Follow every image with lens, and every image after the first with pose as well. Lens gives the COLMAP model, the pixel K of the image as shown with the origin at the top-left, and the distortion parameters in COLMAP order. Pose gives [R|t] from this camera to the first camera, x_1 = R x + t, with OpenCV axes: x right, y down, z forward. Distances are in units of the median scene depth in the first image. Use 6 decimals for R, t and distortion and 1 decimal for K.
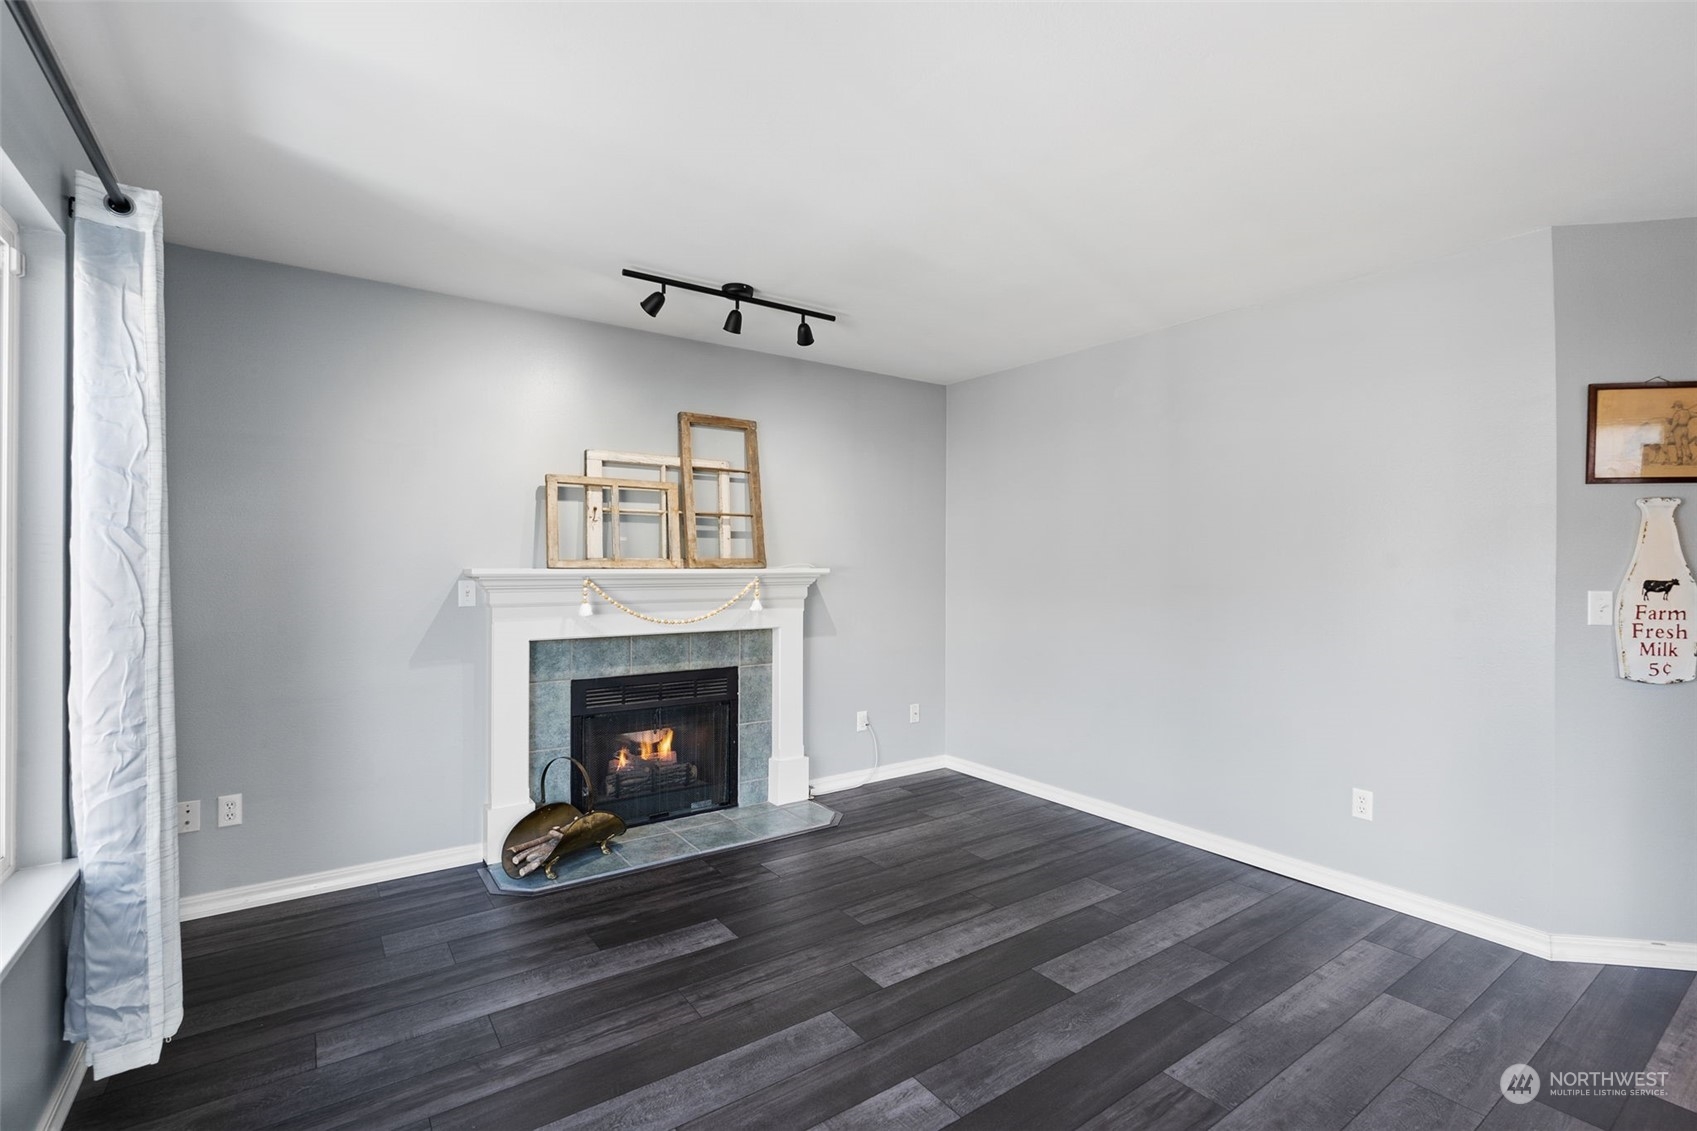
lens RADIAL K [[769.7, 0, 849.0], [0, 769.7, 569.5], [0, 0, 1]] dist [-0.004617, 0.000705]
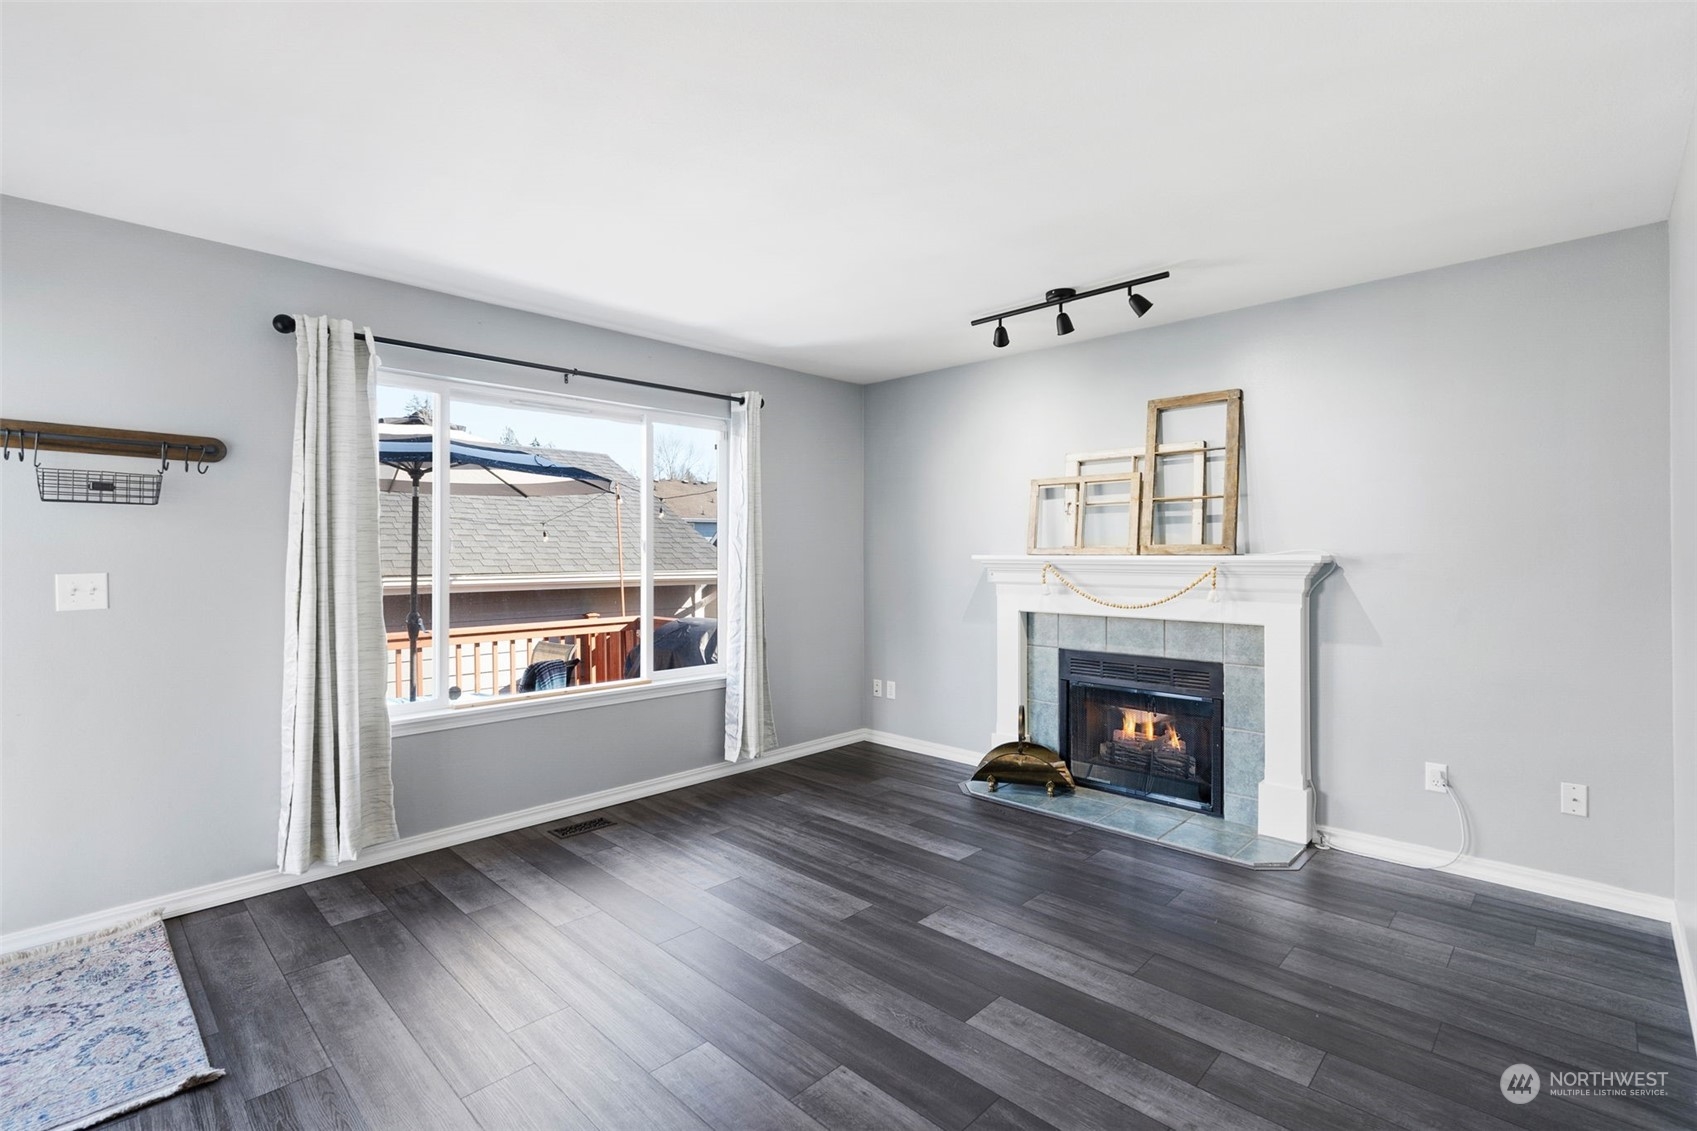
lens RADIAL K [[769.7, 0, 846.1], [0, 769.7, 557.4], [0, 0, 1]] dist [-0.004617, 0.000705]
pose [[0.185162, 0.001073, -0.982707, 0.730045], [-0.004260, 0.999991, 0.000290, 0.003326], [0.982699, 0.004133, 0.185165, 0.437202]]
